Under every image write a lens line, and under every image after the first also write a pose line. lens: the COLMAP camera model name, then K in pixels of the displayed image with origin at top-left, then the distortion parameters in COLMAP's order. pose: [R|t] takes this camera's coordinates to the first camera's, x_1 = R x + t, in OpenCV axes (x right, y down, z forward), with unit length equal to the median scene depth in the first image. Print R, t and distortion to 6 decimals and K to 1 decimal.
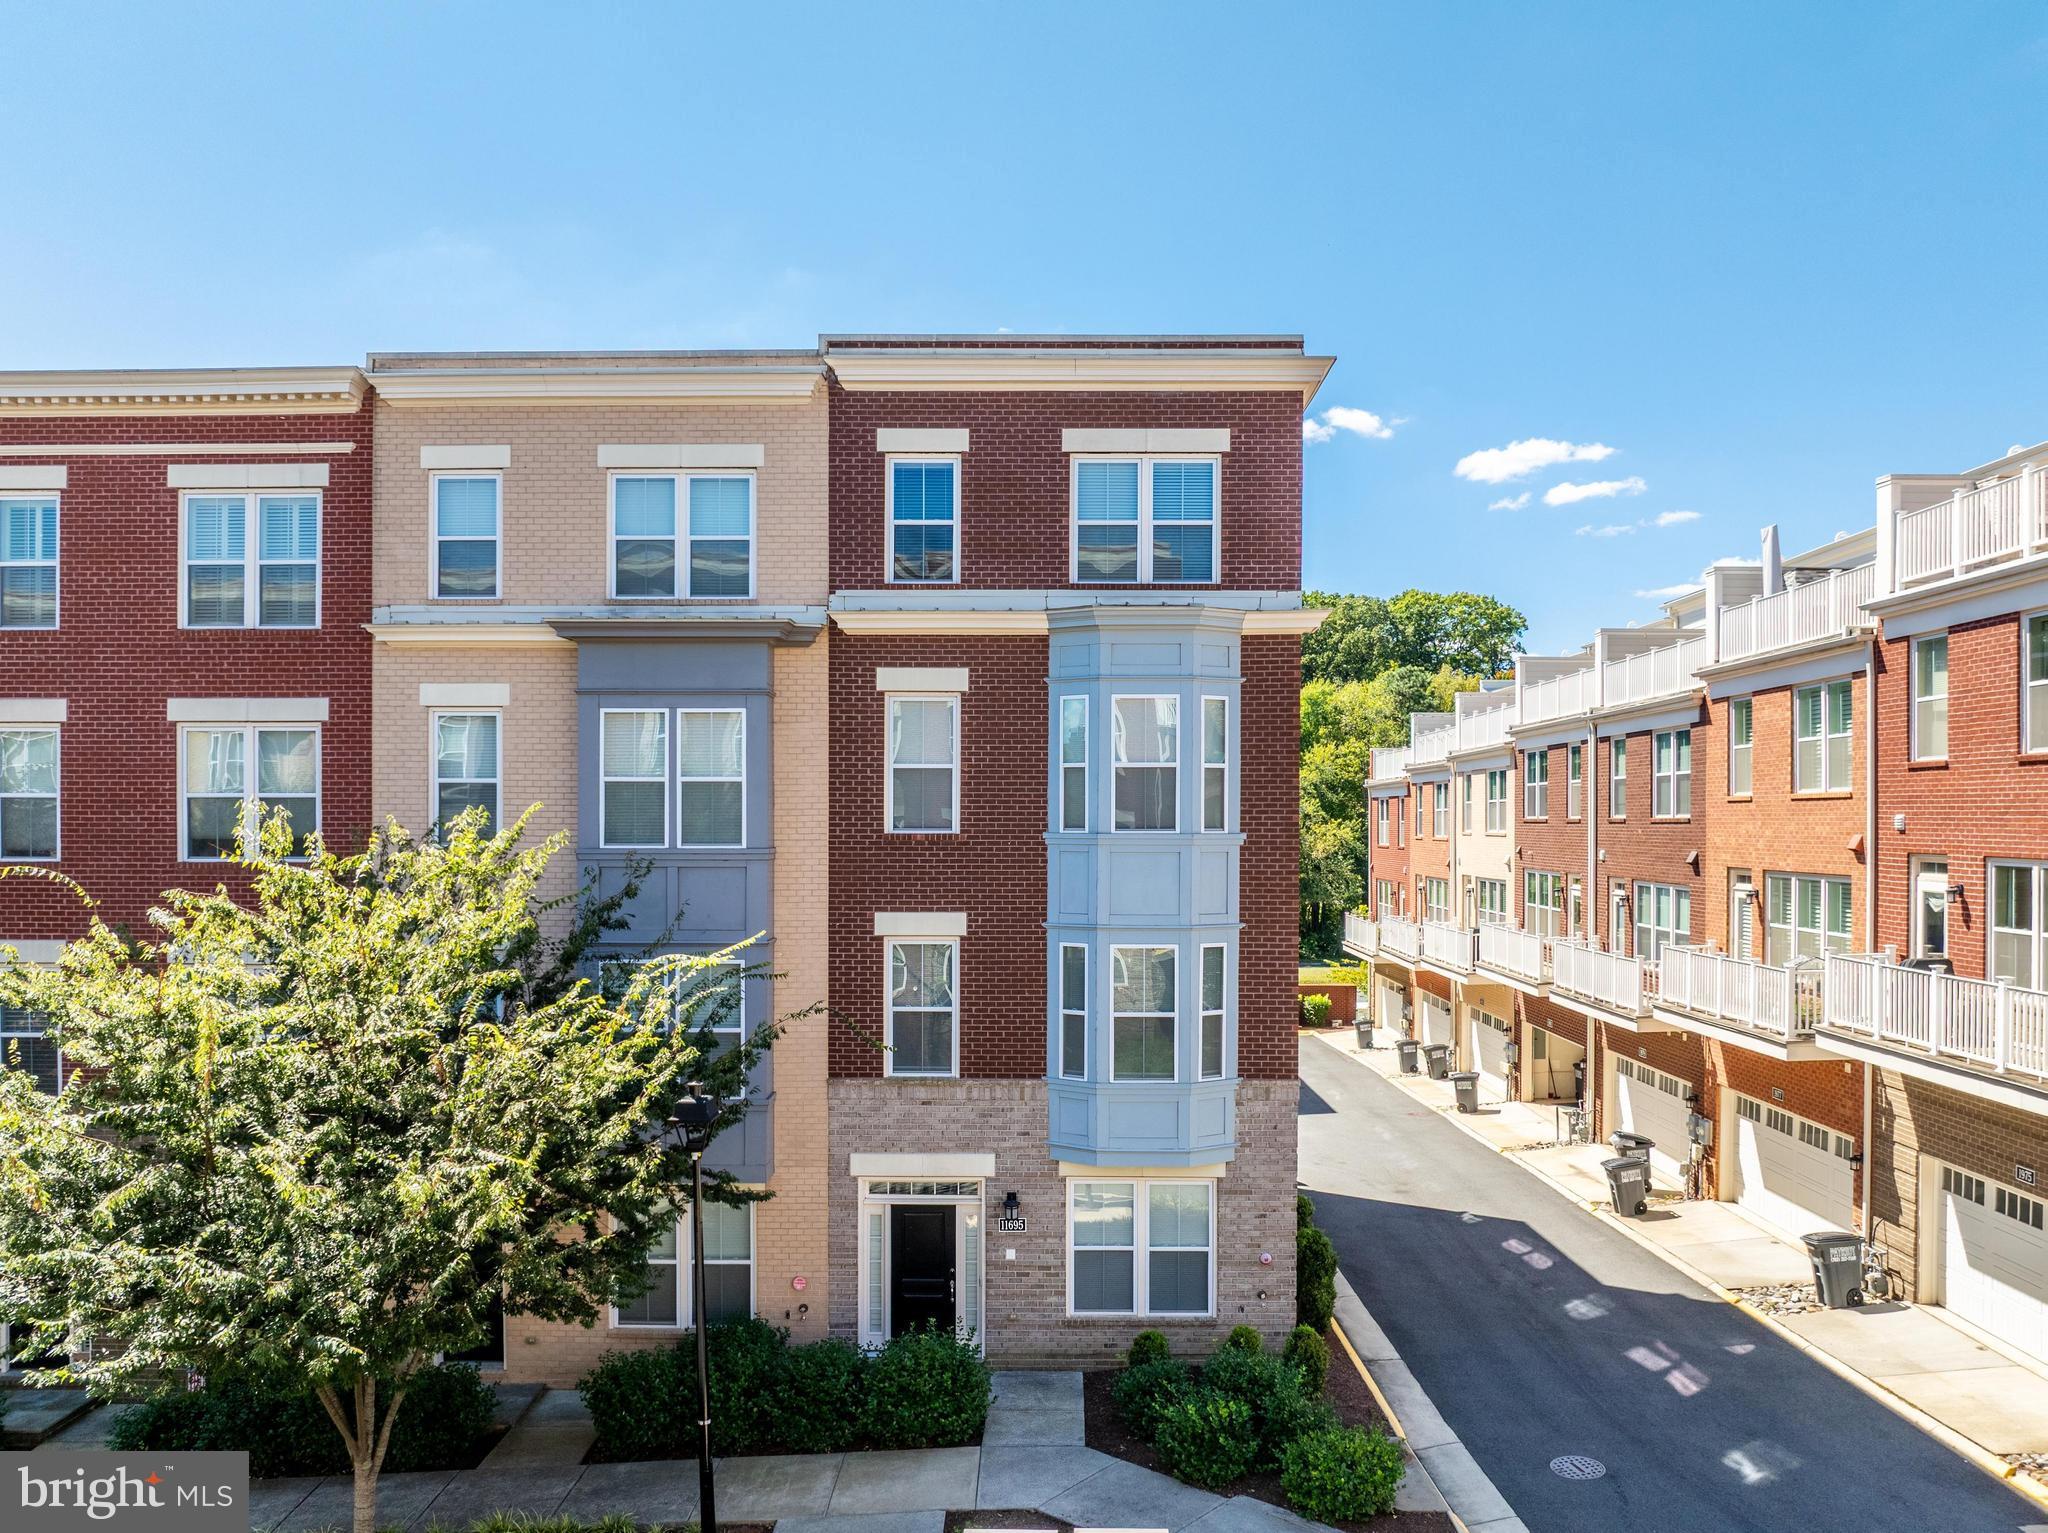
lens RADIAL K [[1451.0, 0, 1025.7], [0, 1451.0, 767.4], [0, 0, 1]] dist [-0.032095, -0.014638]
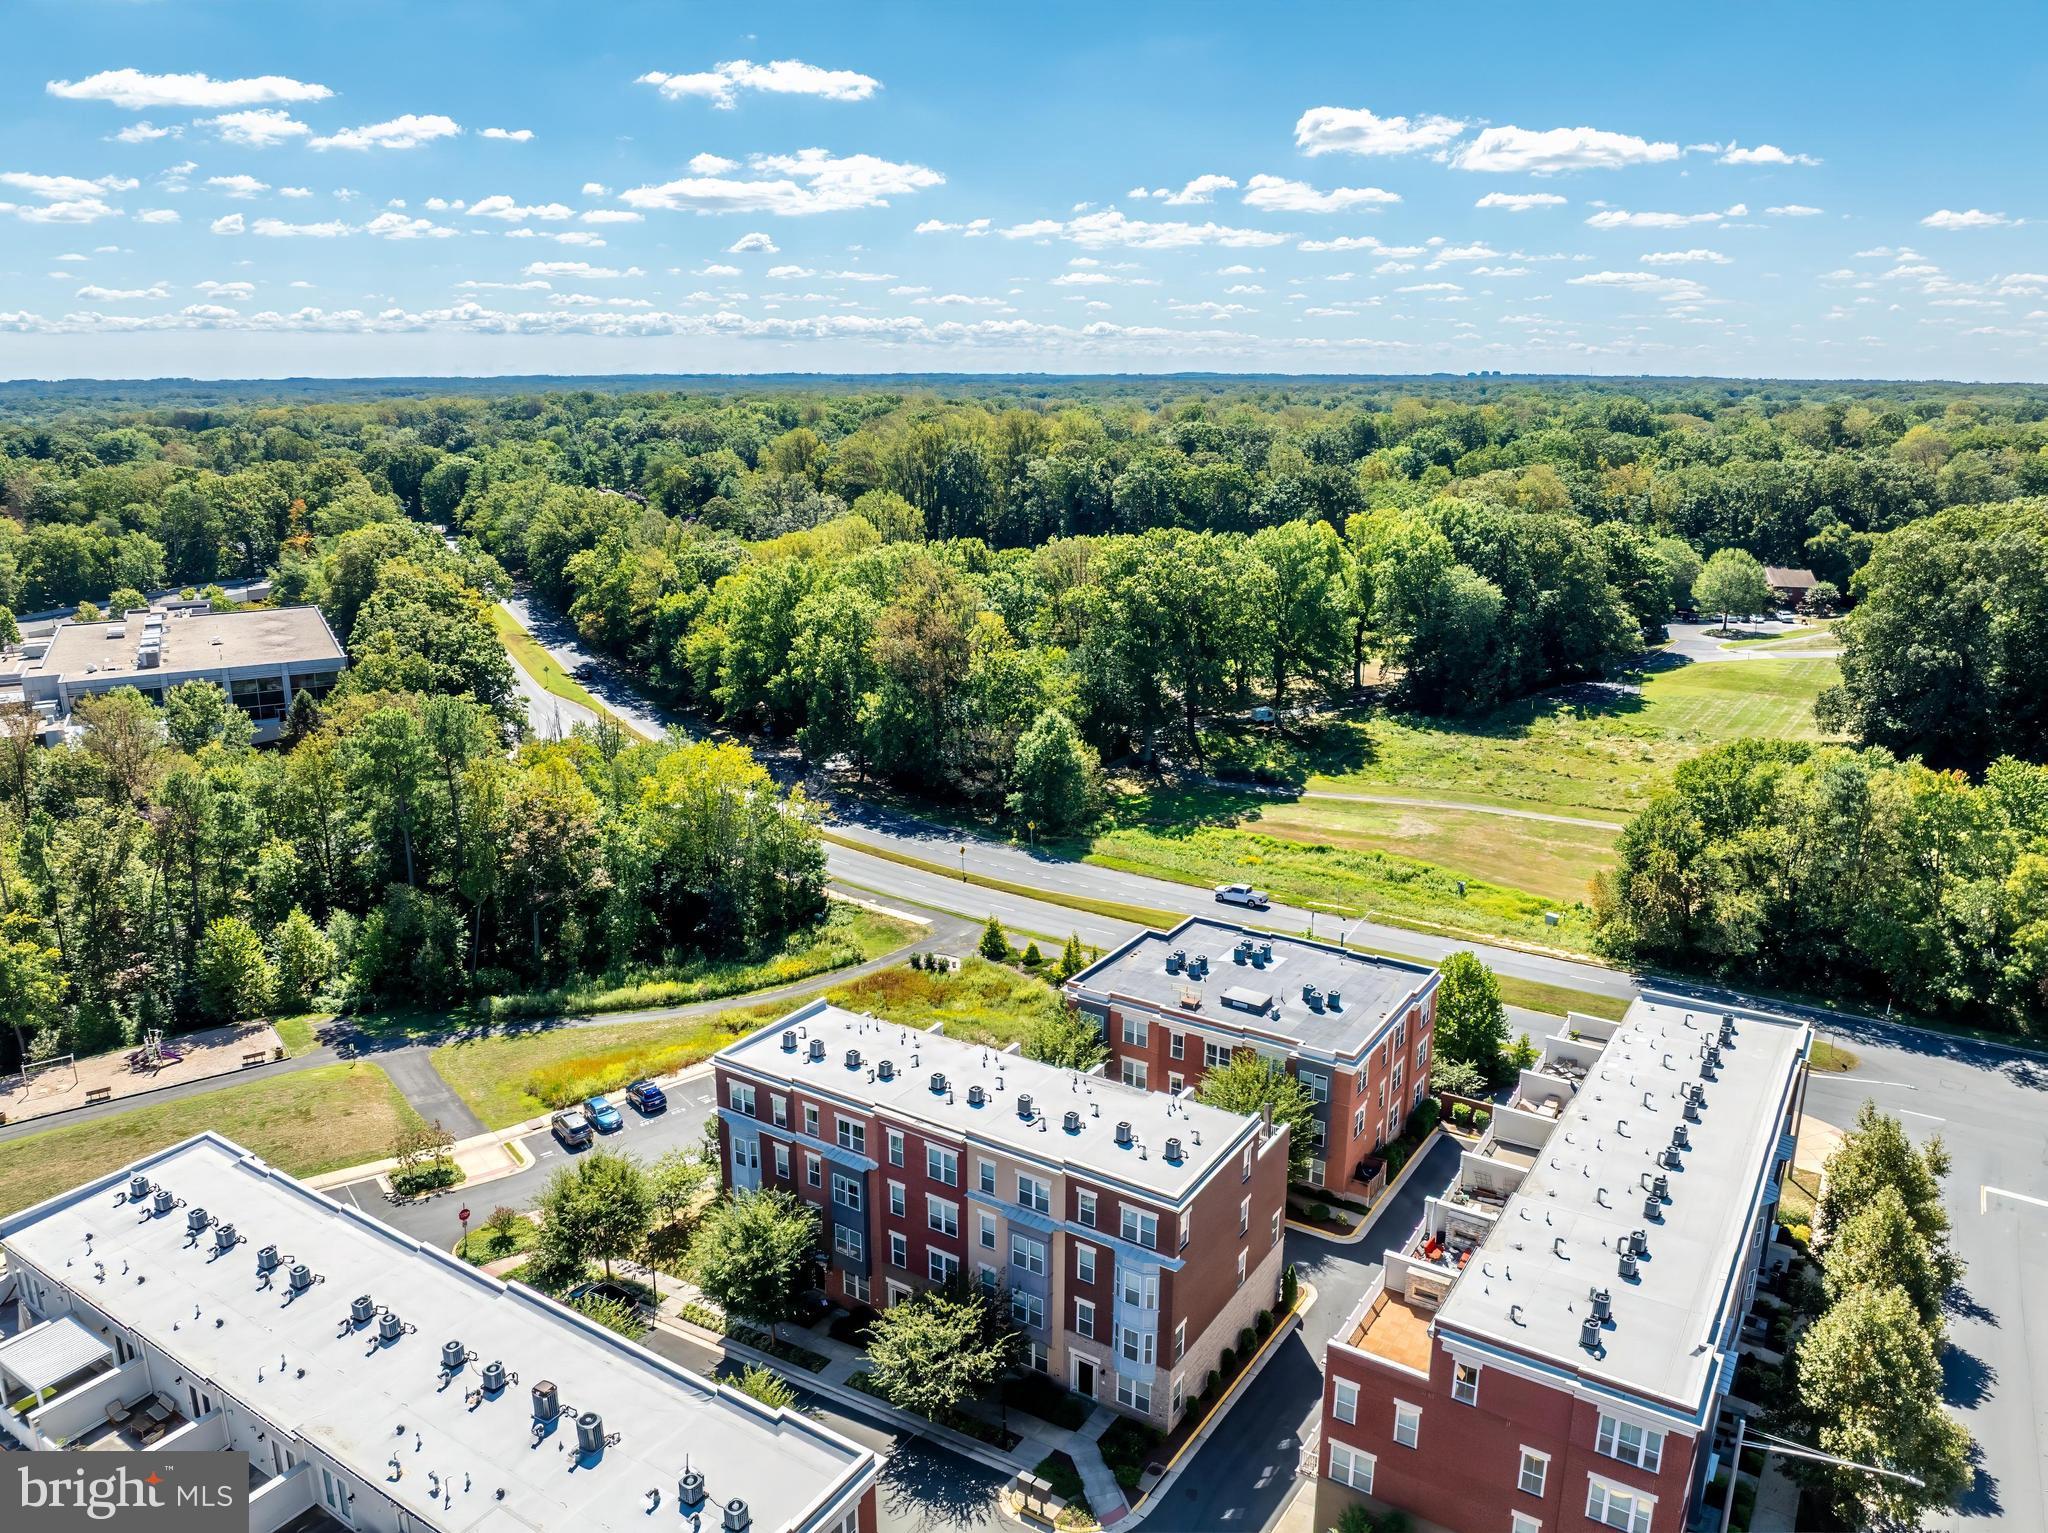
lens RADIAL K [[1451.0, 0, 1019.2], [0, 1451.0, 772.5], [0, 0, 1]] dist [-0.032095, -0.014638]
pose [[0.839125, 0.142917, -0.524827, 1.604631], [-0.000940, 0.965245, 0.261346, -2.269647], [0.543937, -0.218809, 0.810096, -1.914170]]
